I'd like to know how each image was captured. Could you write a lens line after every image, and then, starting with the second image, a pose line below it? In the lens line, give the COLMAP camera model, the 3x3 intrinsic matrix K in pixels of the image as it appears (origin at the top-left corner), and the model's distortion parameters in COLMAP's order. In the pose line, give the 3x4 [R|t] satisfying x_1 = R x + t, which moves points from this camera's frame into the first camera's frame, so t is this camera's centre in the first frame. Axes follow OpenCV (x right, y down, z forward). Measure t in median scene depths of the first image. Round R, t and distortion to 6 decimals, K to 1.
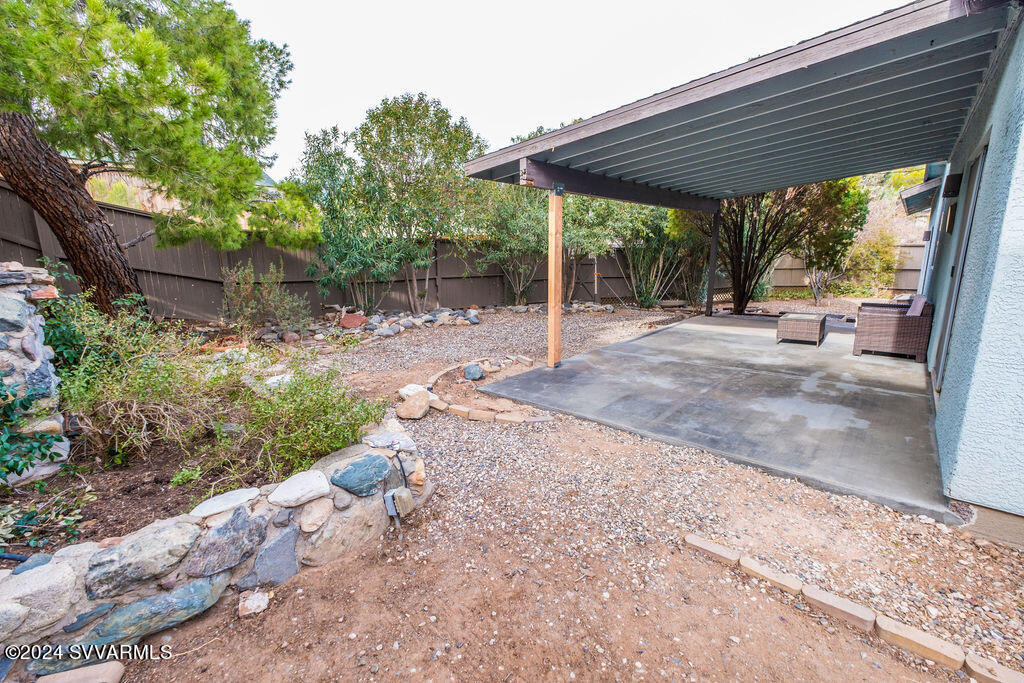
lens RADIAL K [[442.4, 0, 511.7], [0, 442.4, 339.4], [0, 0, 1]] dist [-0.000061, 0.000087]
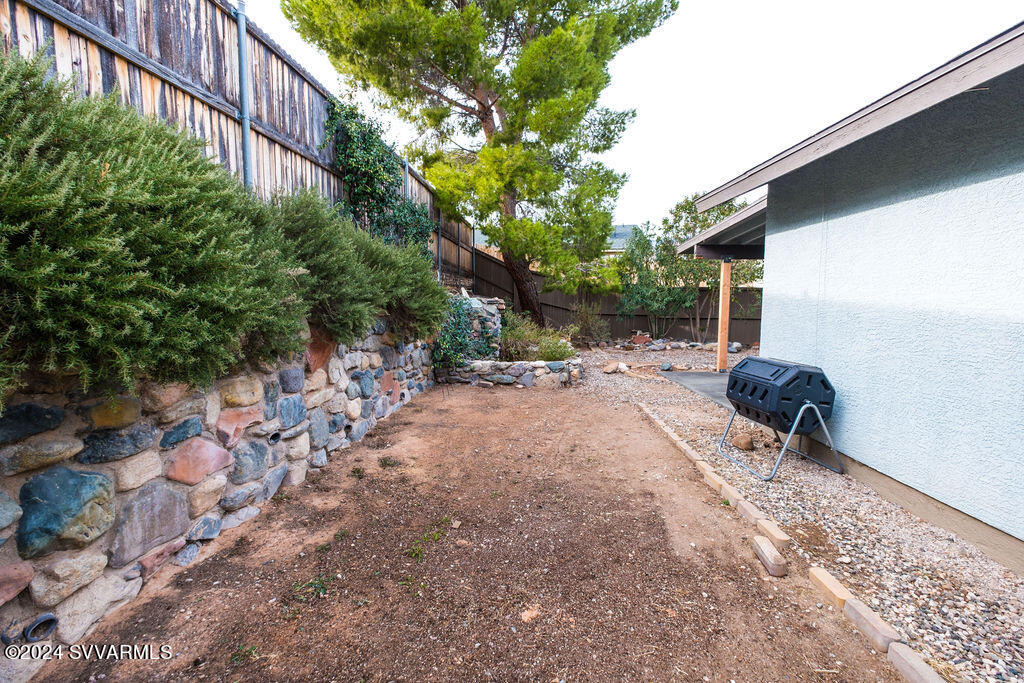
lens RADIAL K [[442.4, 0, 512.3], [0, 442.4, 339.8], [0, 0, 1]] dist [-0.000061, 0.000087]
pose [[0.660866, 0.083747, -0.745817, 1.509415], [-0.159390, 0.986746, -0.030435, 0.230868], [0.733383, 0.138989, 0.665455, -1.127367]]
